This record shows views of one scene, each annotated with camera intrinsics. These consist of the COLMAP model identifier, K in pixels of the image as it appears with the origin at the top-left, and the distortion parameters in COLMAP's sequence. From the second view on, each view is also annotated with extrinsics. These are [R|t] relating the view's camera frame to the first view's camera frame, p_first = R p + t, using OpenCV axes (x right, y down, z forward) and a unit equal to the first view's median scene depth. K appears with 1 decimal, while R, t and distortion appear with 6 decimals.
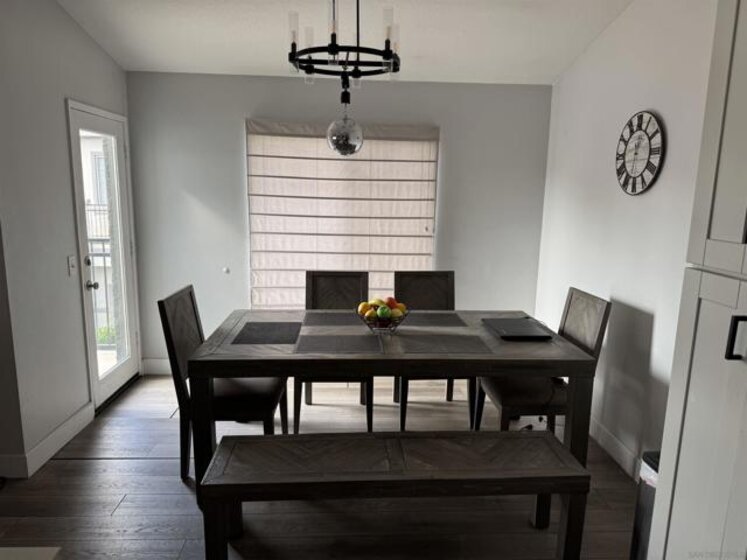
lens RADIAL K [[515.5, 0, 380.2], [0, 515.5, 293.4], [0, 0, 1]] dist [0.090322, -0.117827]
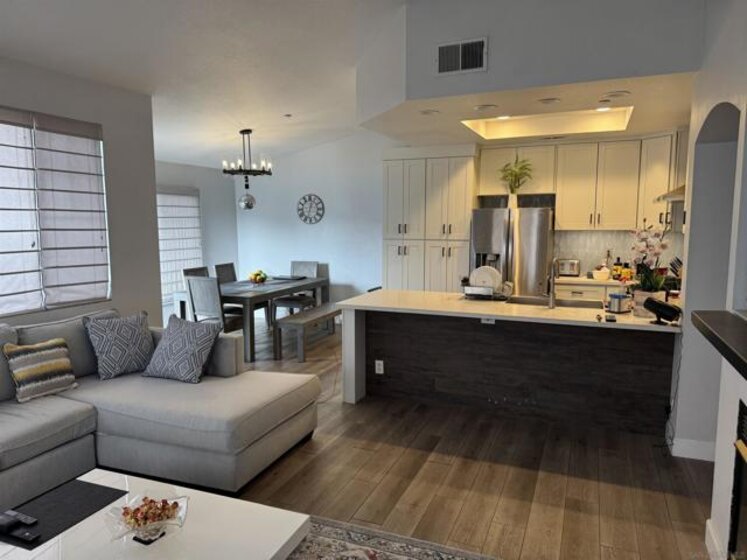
lens RADIAL K [[515.5, 0, 380.3], [0, 515.5, 285.0], [0, 0, 1]] dist [0.090322, -0.117827]
pose [[0.436622, -0.132501, 0.889834, -1.793591], [0.184644, 0.981237, 0.055511, 0.043875], [-0.880493, 0.140065, 0.452895, -0.501314]]
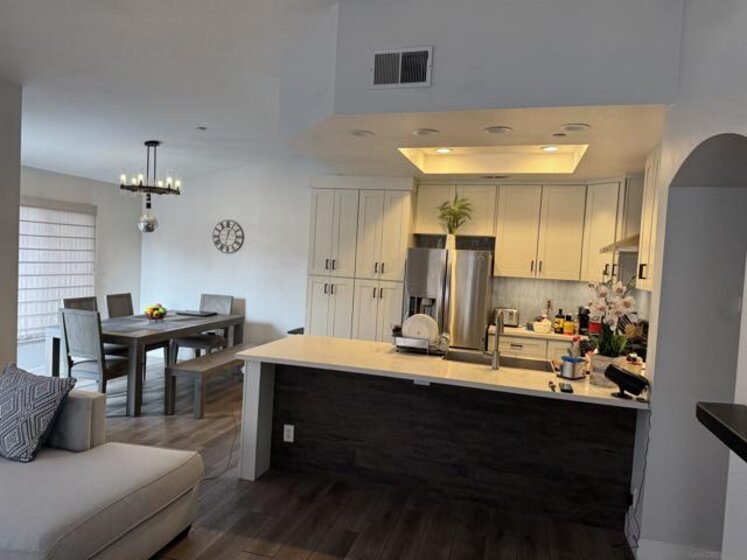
lens RADIAL K [[515.5, 0, 373.6], [0, 515.5, 287.9], [0, 0, 1]] dist [0.090322, -0.117827]
pose [[0.333967, -0.059189, 0.940725, -1.554840], [0.135283, 0.990704, 0.014307, 0.029997], [-0.932826, 0.122486, 0.338869, -0.430687]]
